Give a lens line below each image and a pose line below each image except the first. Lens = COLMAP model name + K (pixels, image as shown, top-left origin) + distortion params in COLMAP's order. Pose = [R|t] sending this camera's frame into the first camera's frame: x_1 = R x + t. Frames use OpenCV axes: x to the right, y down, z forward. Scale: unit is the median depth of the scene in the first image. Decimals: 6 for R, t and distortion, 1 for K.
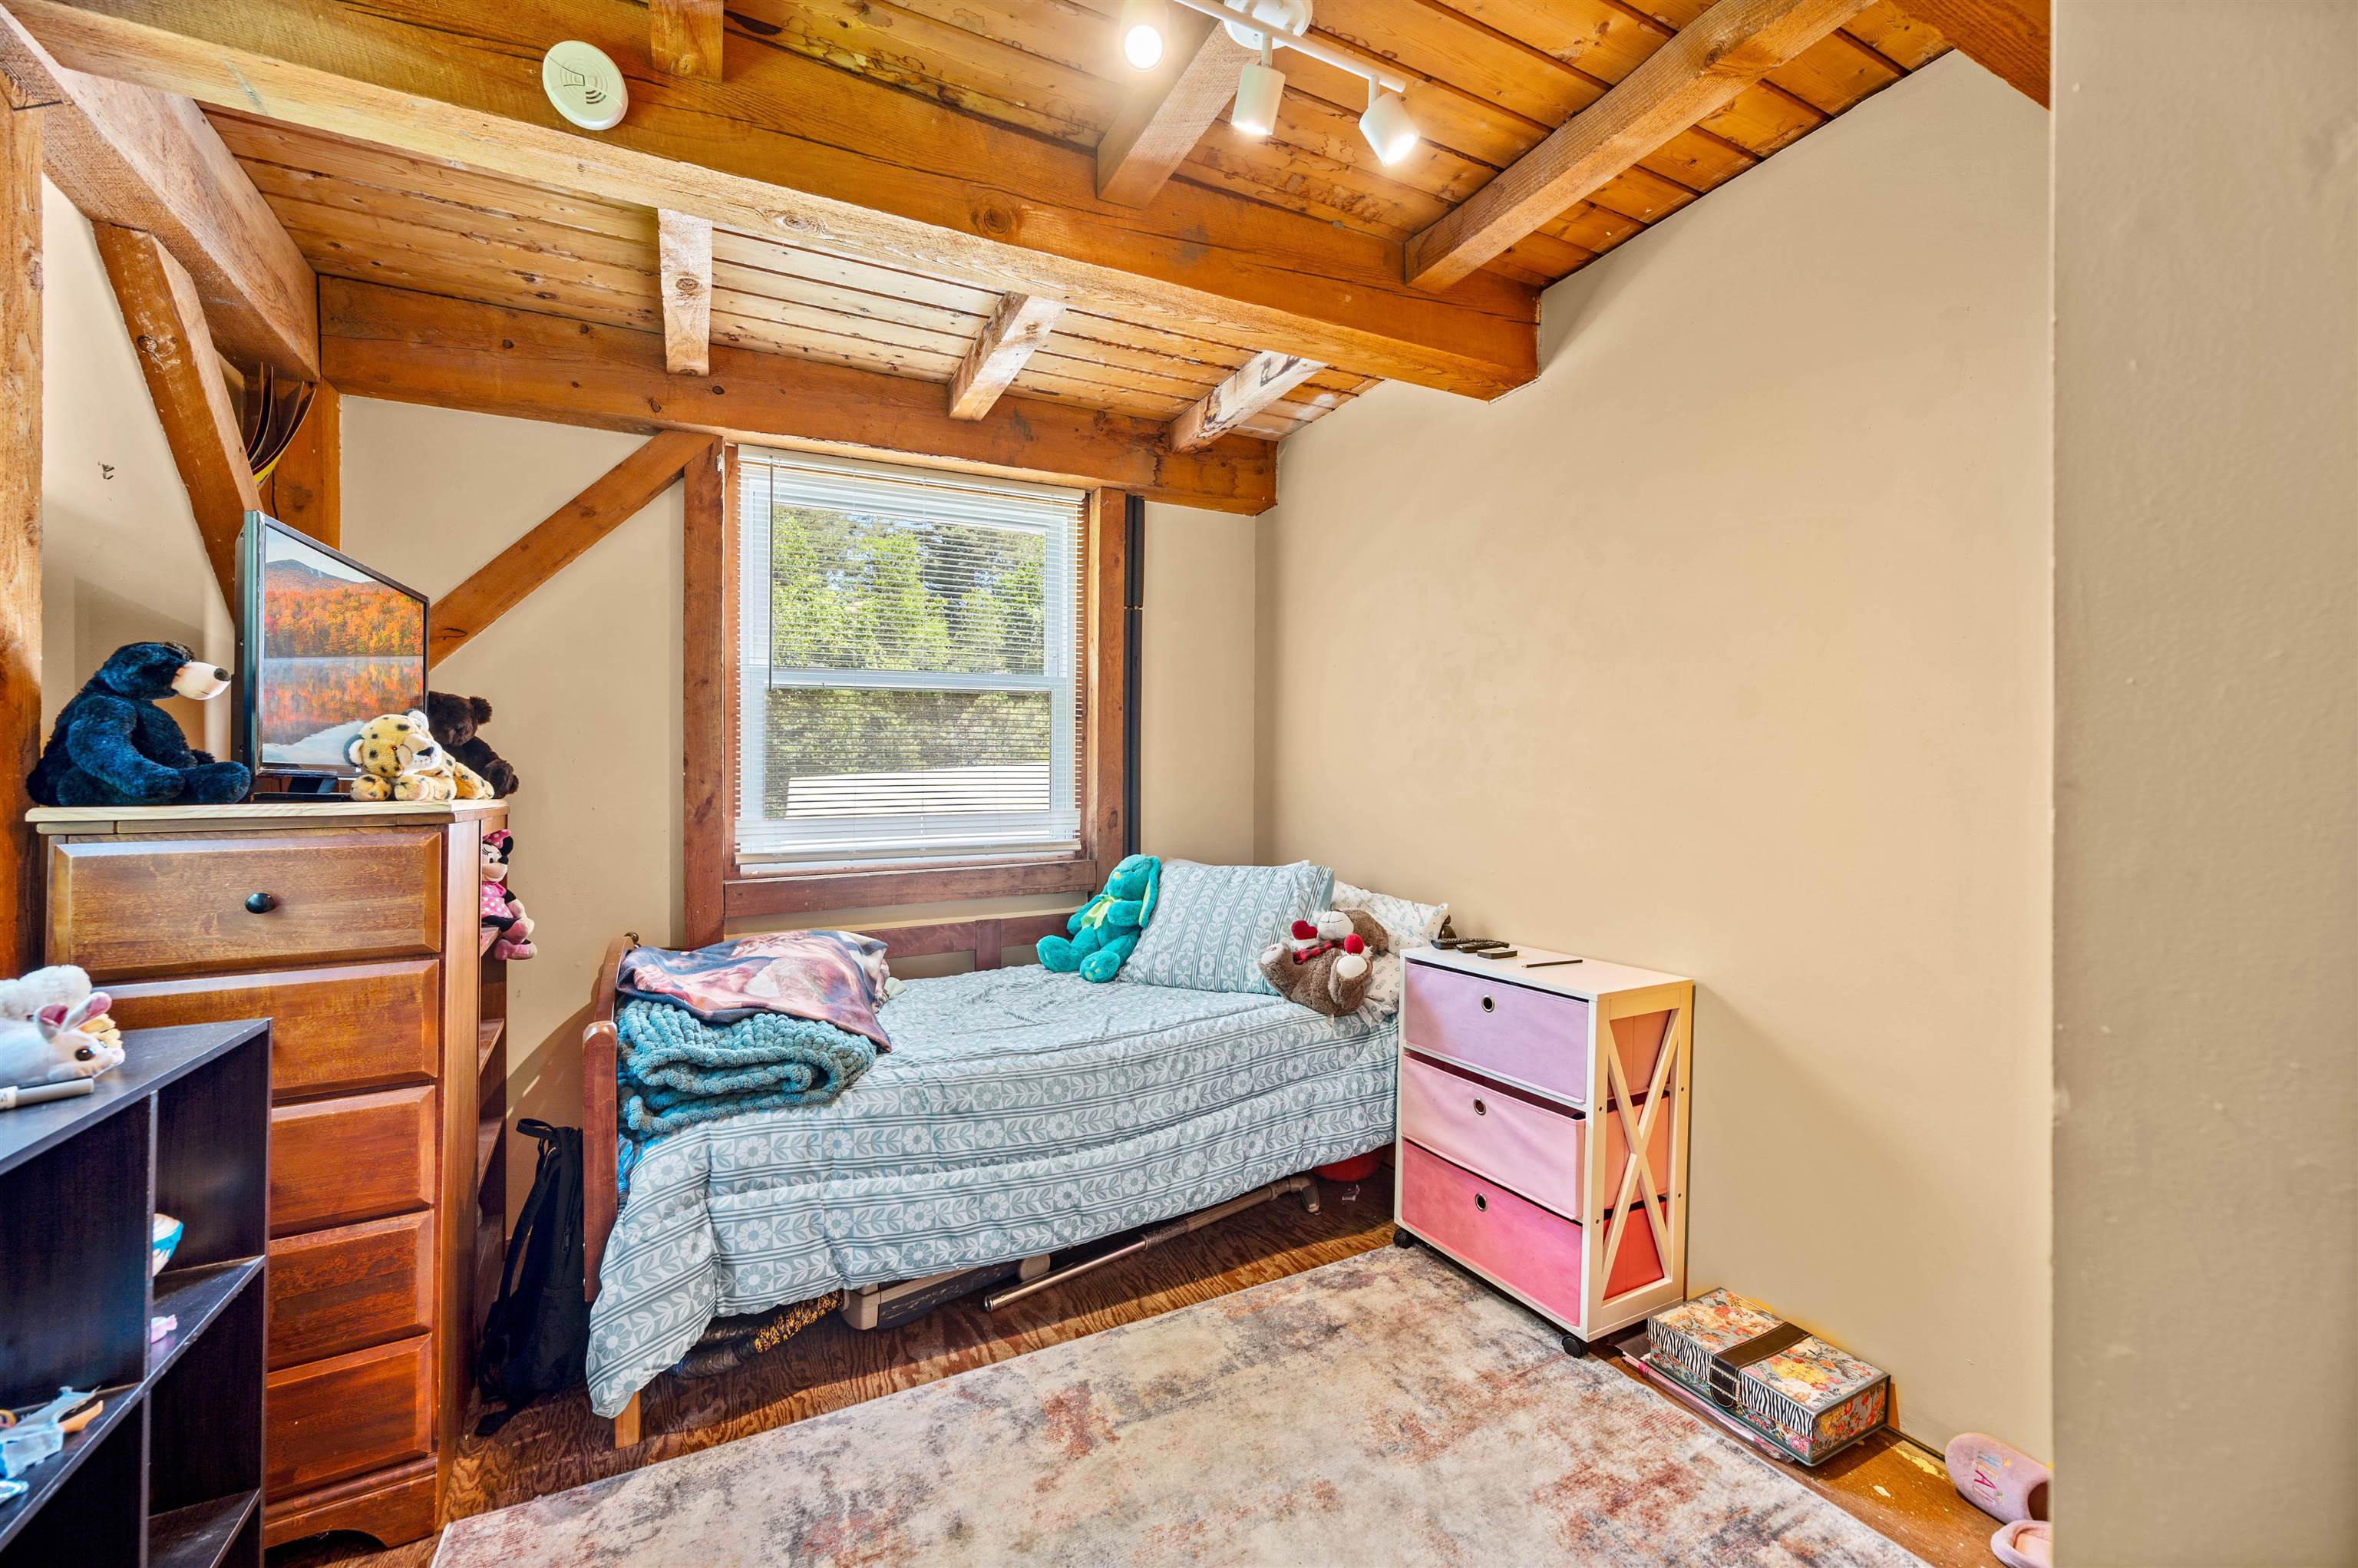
lens RADIAL K [[949.2, 0, 1182.1], [0, 949.2, 794.9], [0, 0, 1]] dist [-0.001205, -0.000057]
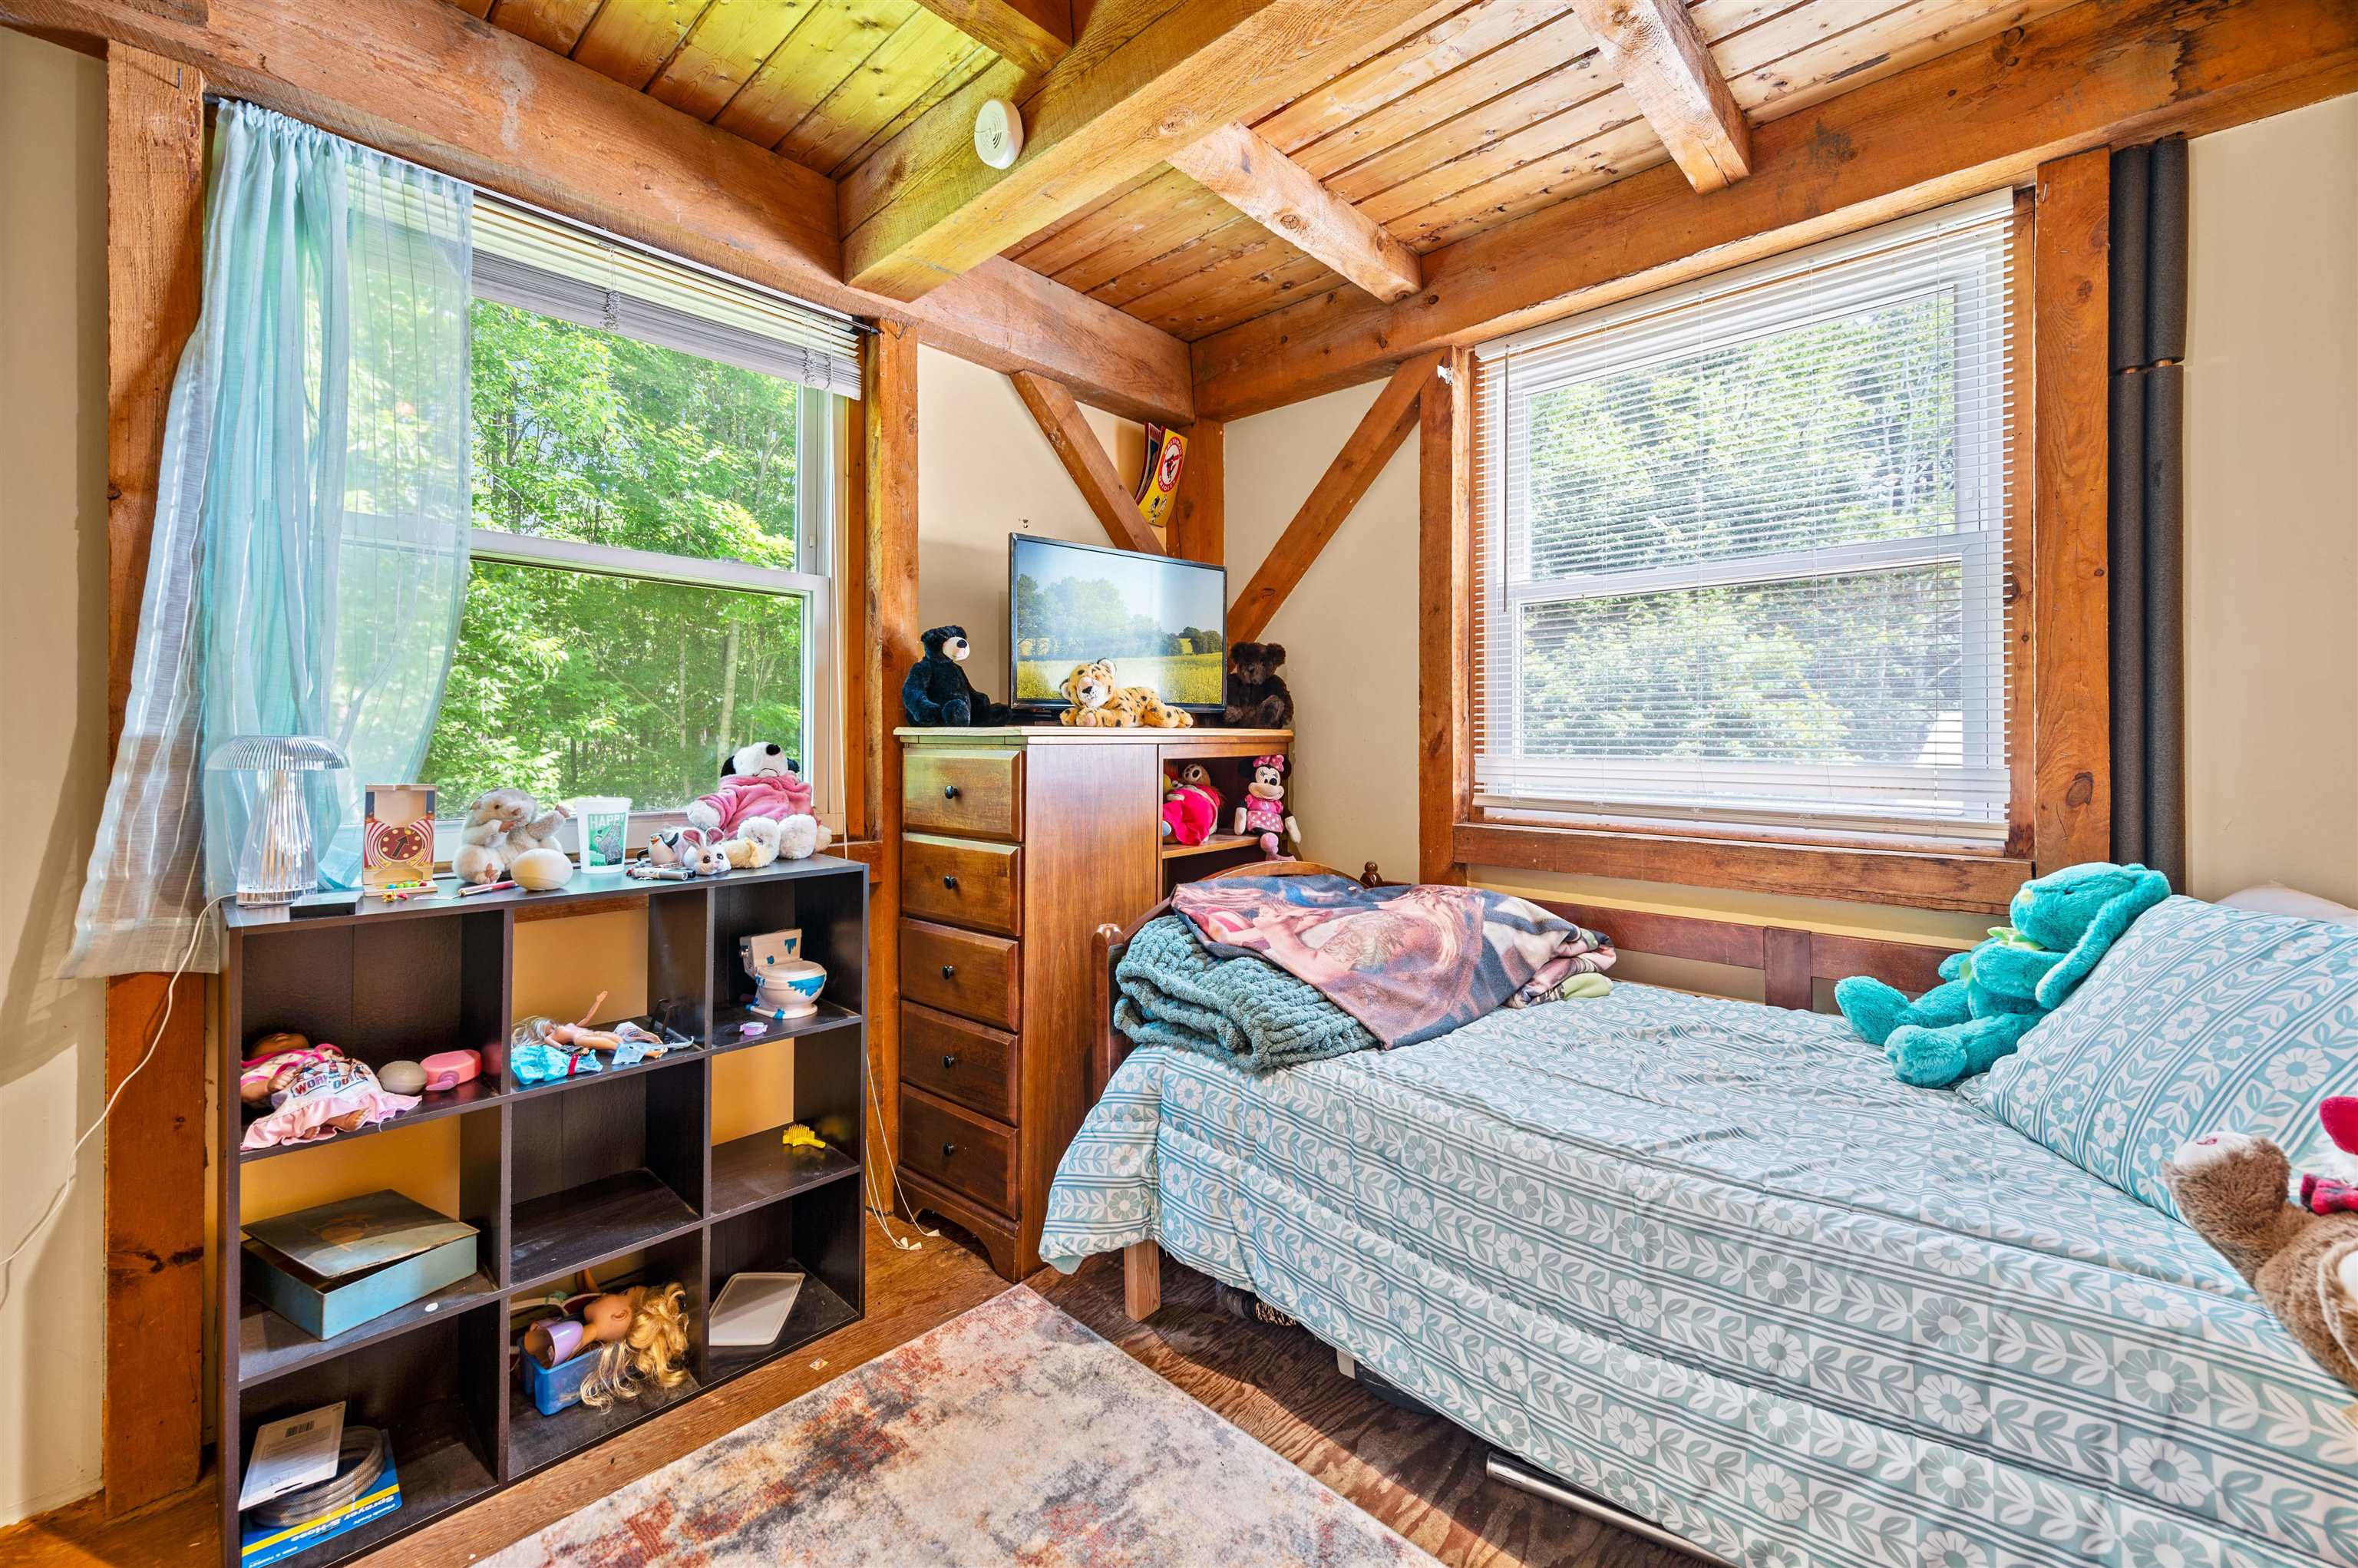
lens RADIAL K [[951.9, 0, 1164.0], [0, 951.9, 710.6], [0, 0, 1]] dist [0.001175, -0.000375]
pose [[0.326063, -0.003870, -0.945340, 0.393469], [-0.017406, 0.999798, -0.010096, -0.004967], [0.945188, 0.019747, 0.325930, 0.553095]]
